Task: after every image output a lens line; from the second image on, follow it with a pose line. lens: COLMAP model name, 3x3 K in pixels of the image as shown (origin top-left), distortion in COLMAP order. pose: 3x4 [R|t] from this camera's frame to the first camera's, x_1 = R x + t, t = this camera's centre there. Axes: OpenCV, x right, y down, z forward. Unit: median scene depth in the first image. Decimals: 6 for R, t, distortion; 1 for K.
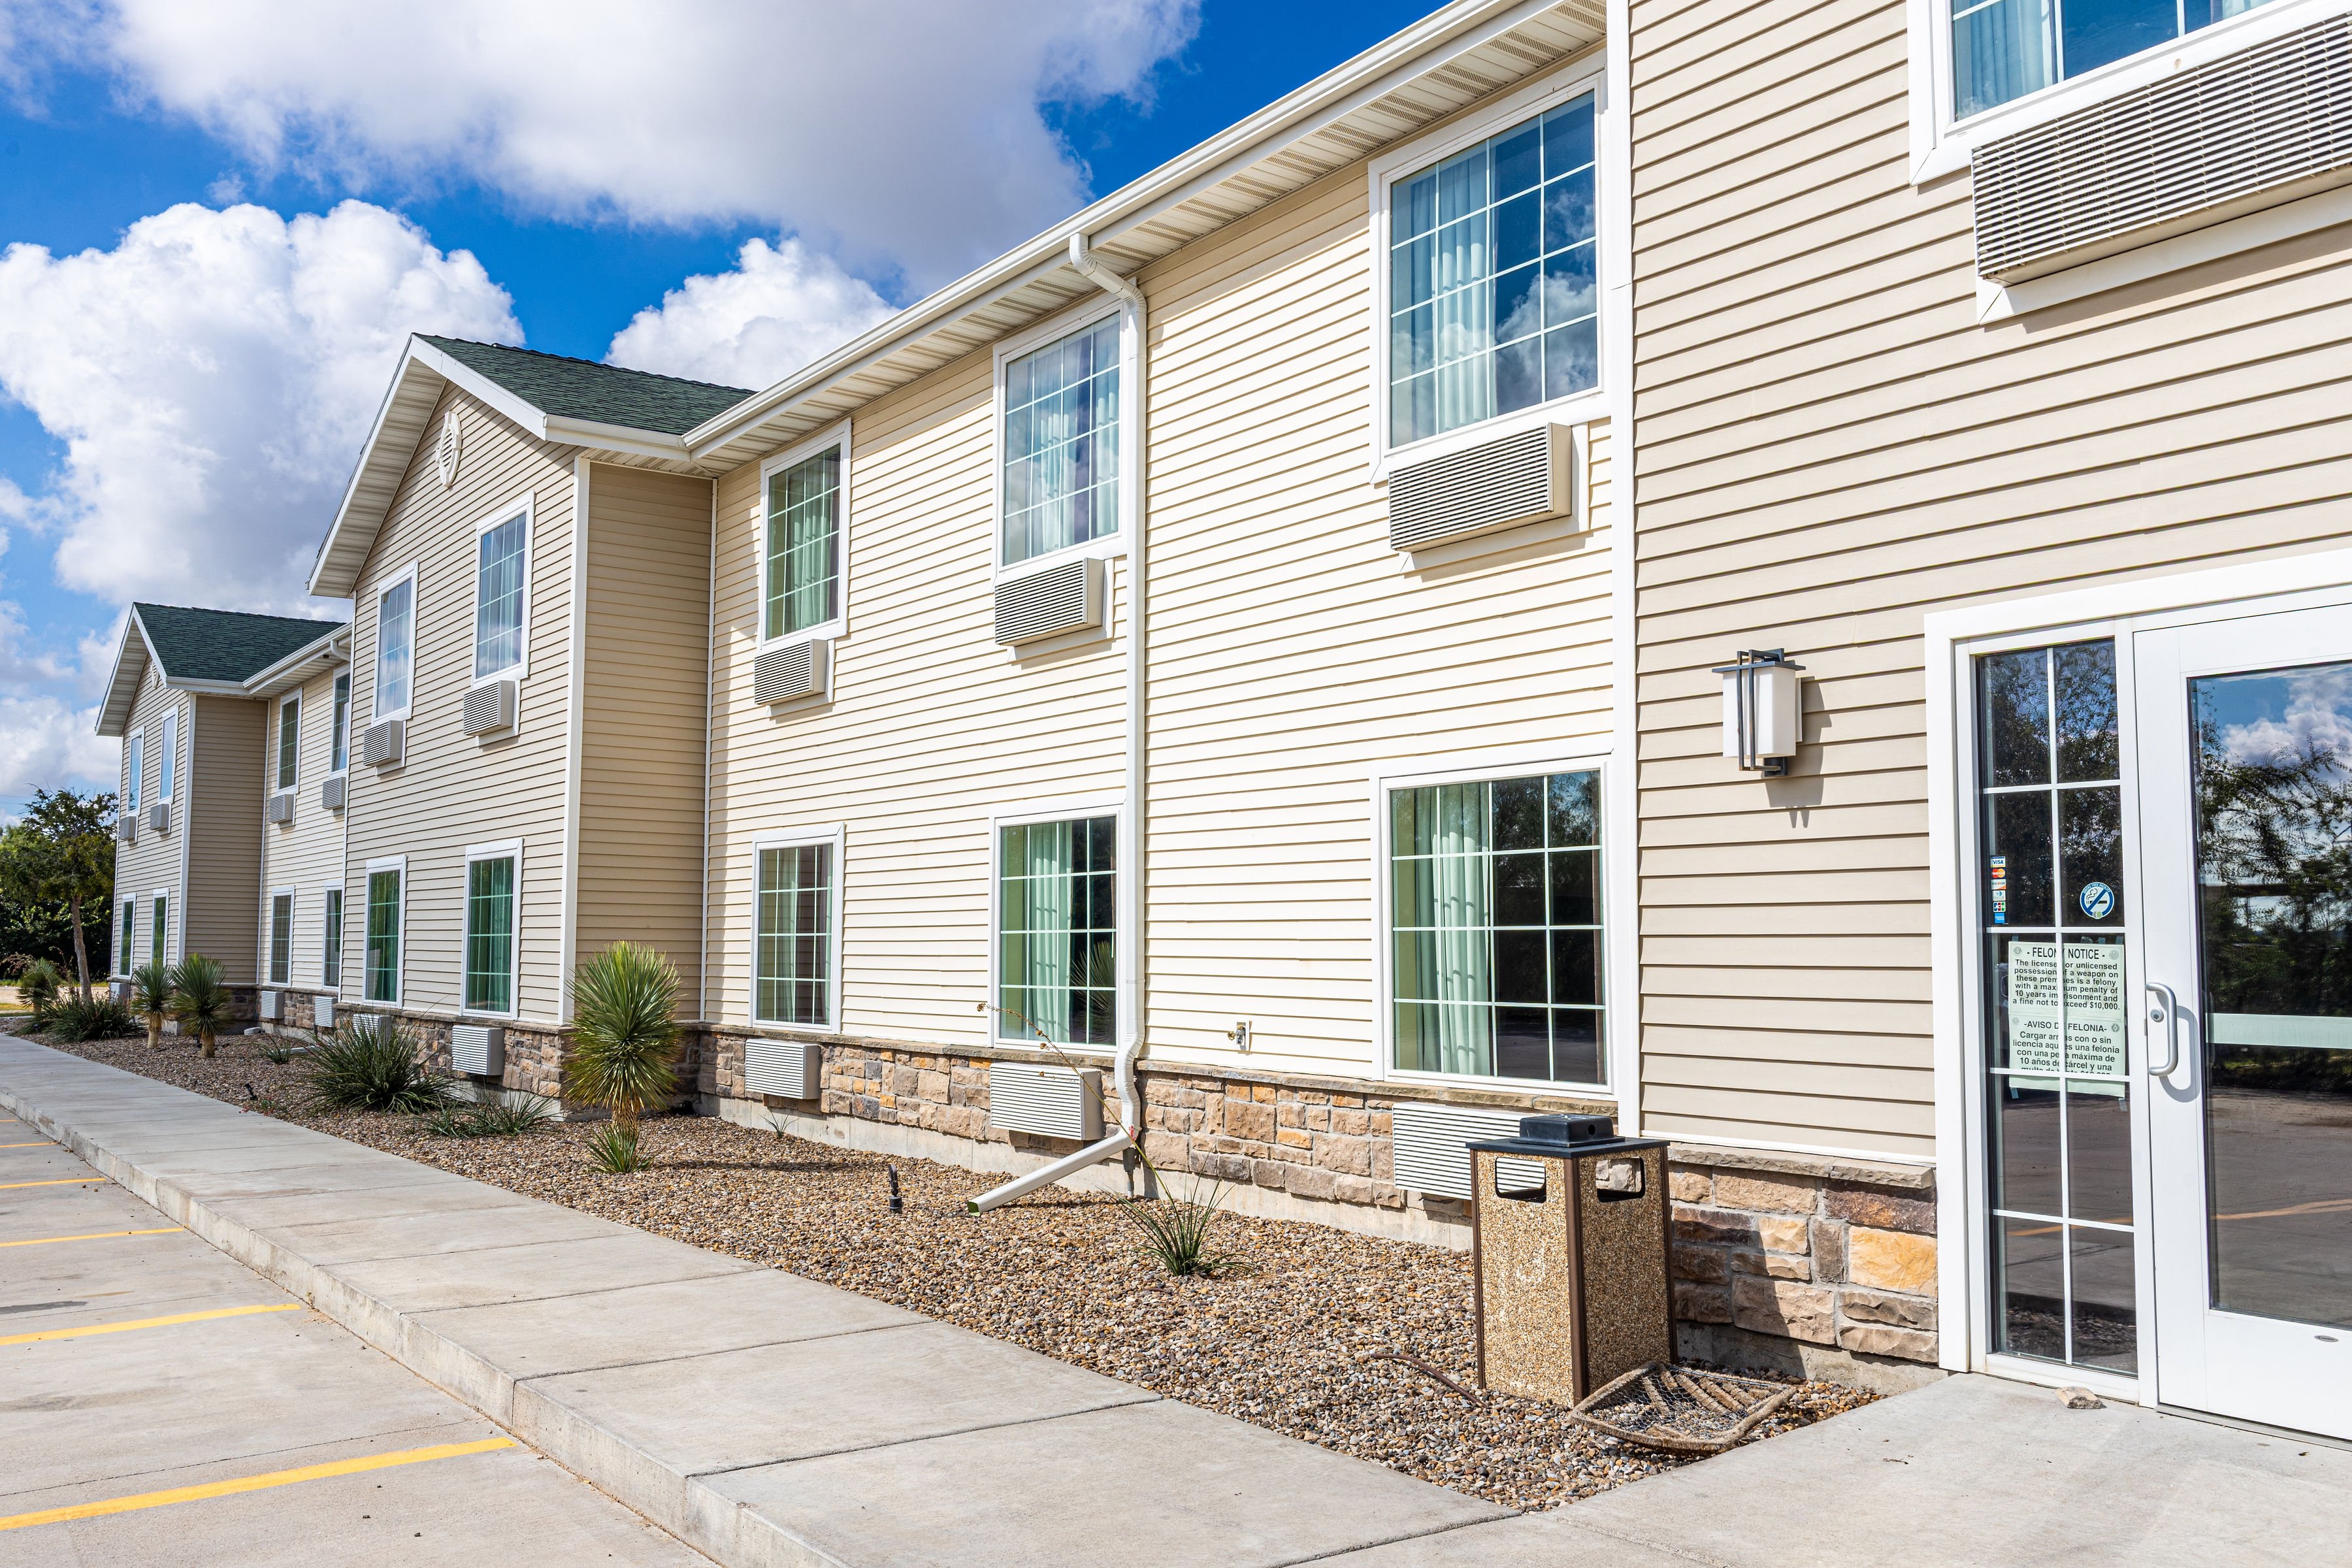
lens RADIAL K [[1878.6, 0, 1185.3], [0, 1878.6, 792.1], [0, 0, 1]] dist [-0.005497, -0.026528]
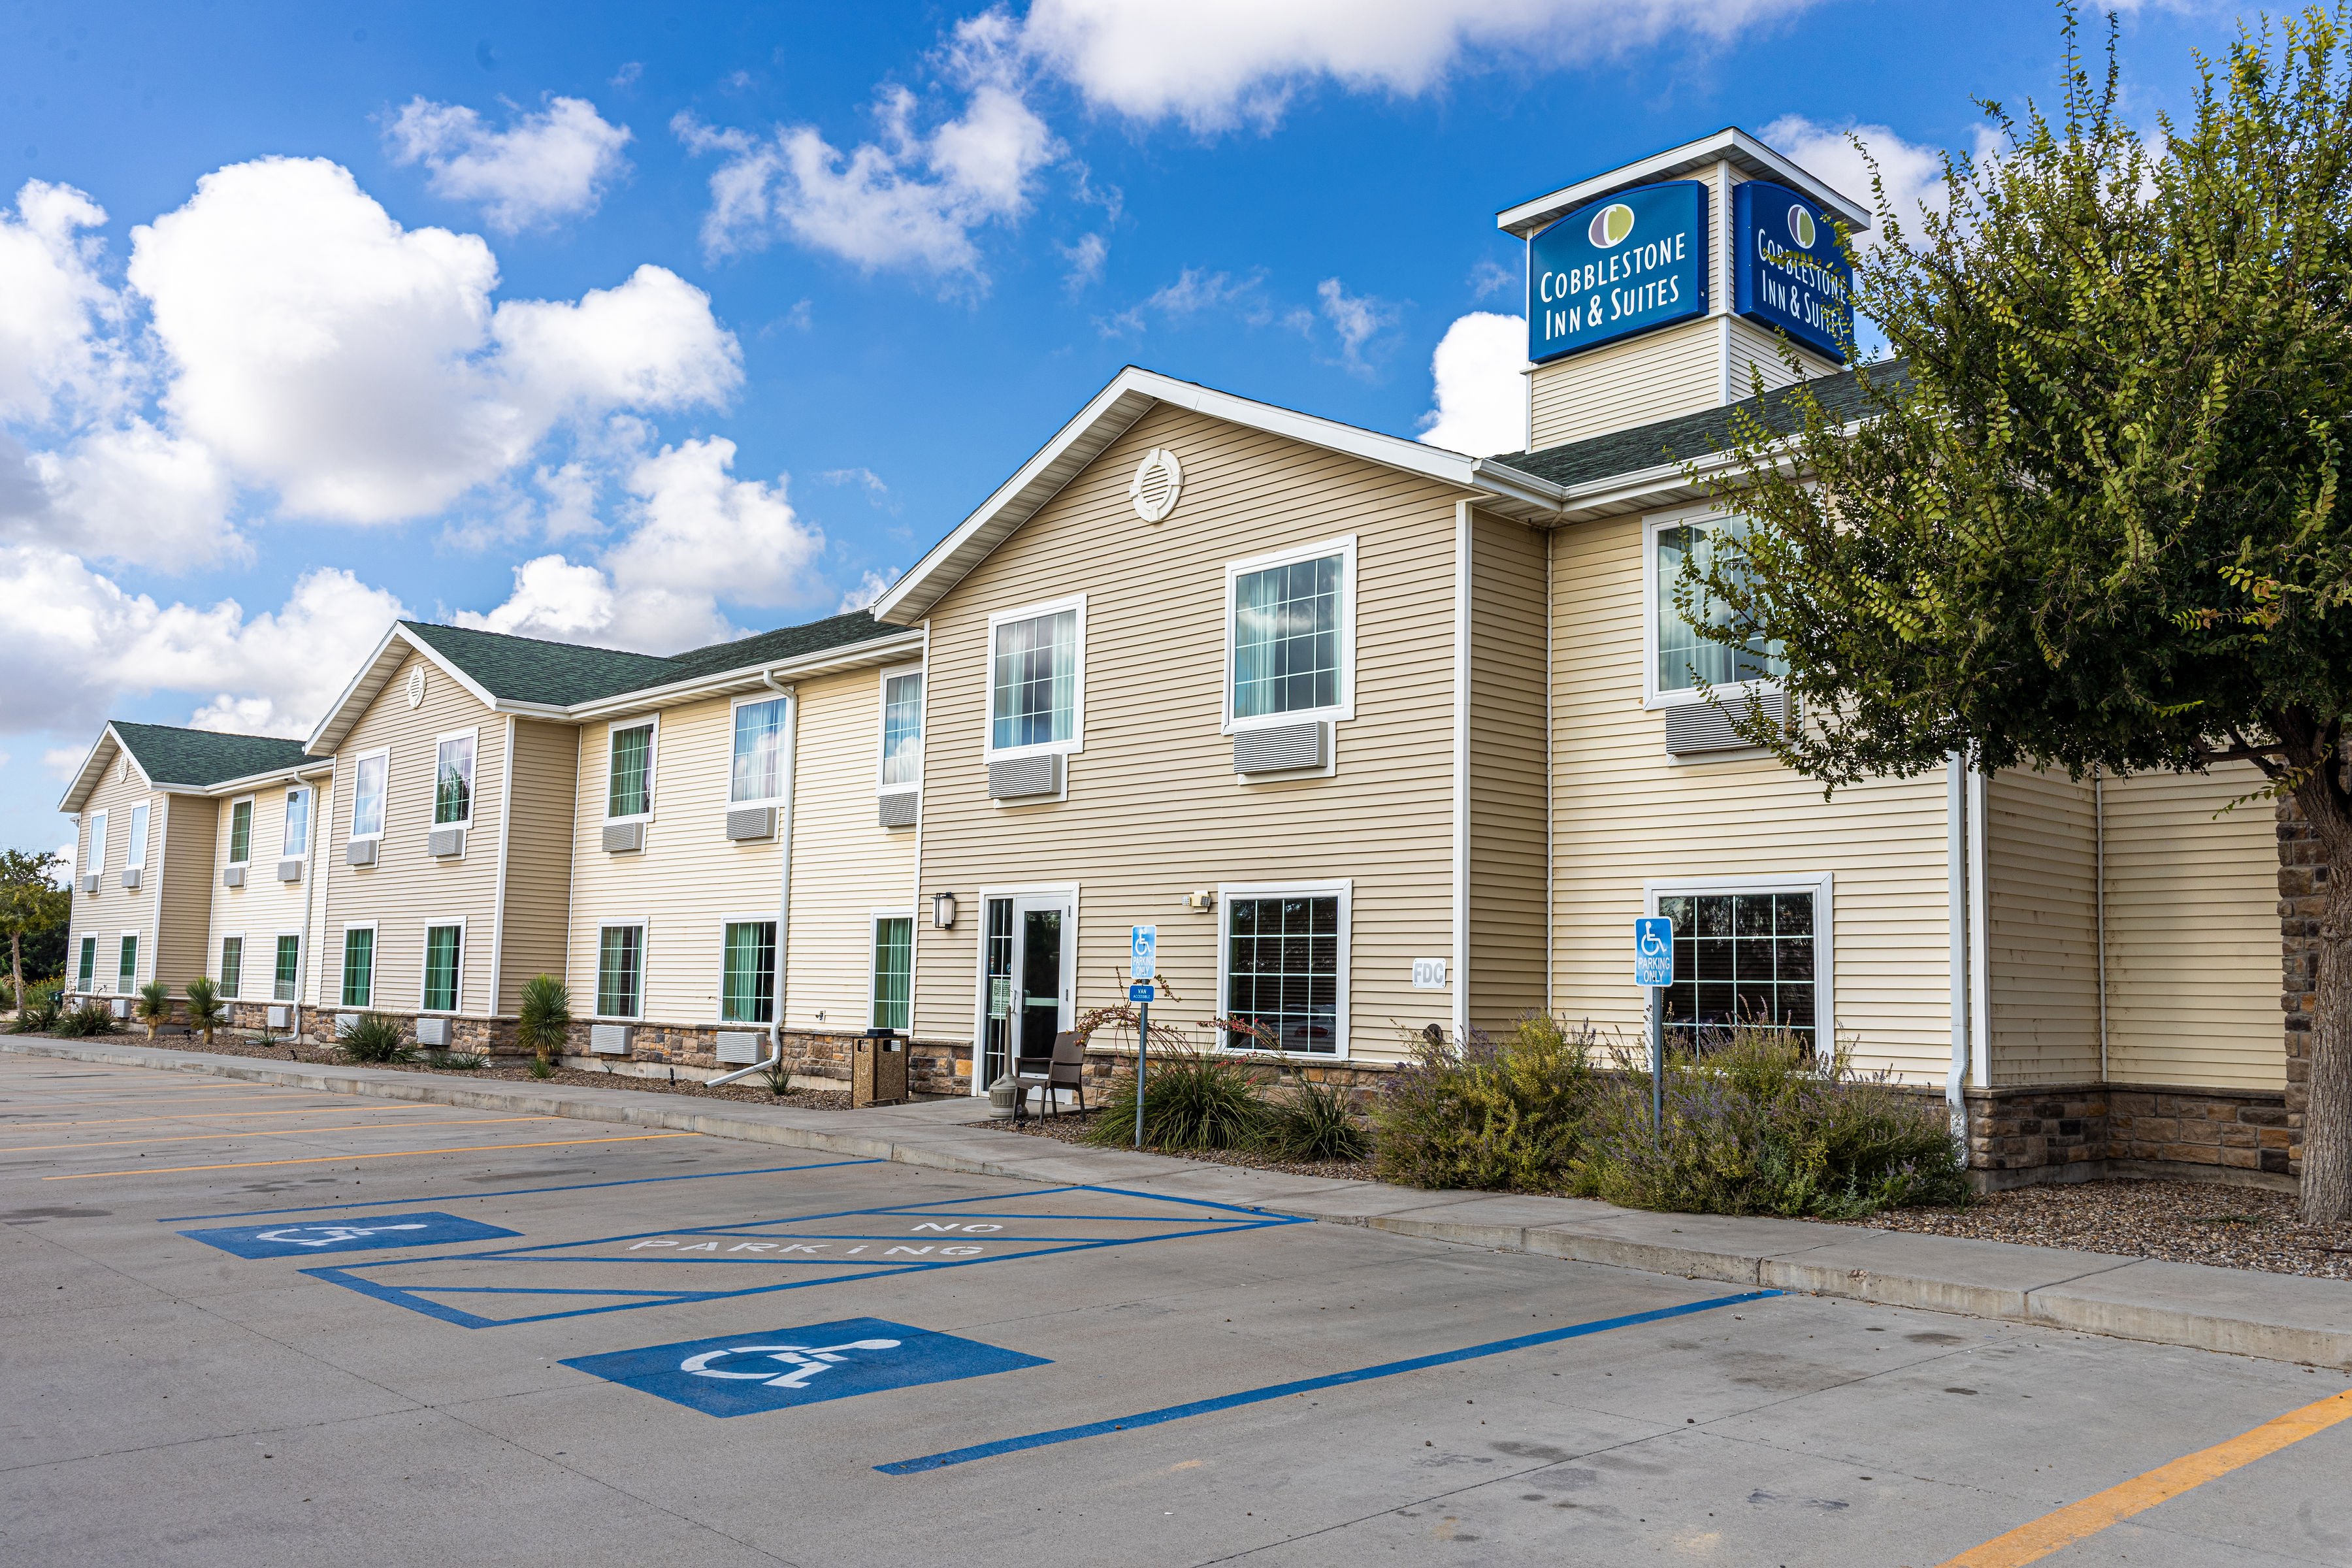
lens RADIAL K [[1878.6, 0, 1161.0], [0, 1878.6, 778.0], [0, 0, 1]] dist [-0.005497, -0.026528]
pose [[0.993611, 0.029087, 0.109050, 0.148255], [-0.025660, 0.999136, -0.032692, -0.084335], [-0.109906, 0.029684, 0.993499, -1.127965]]
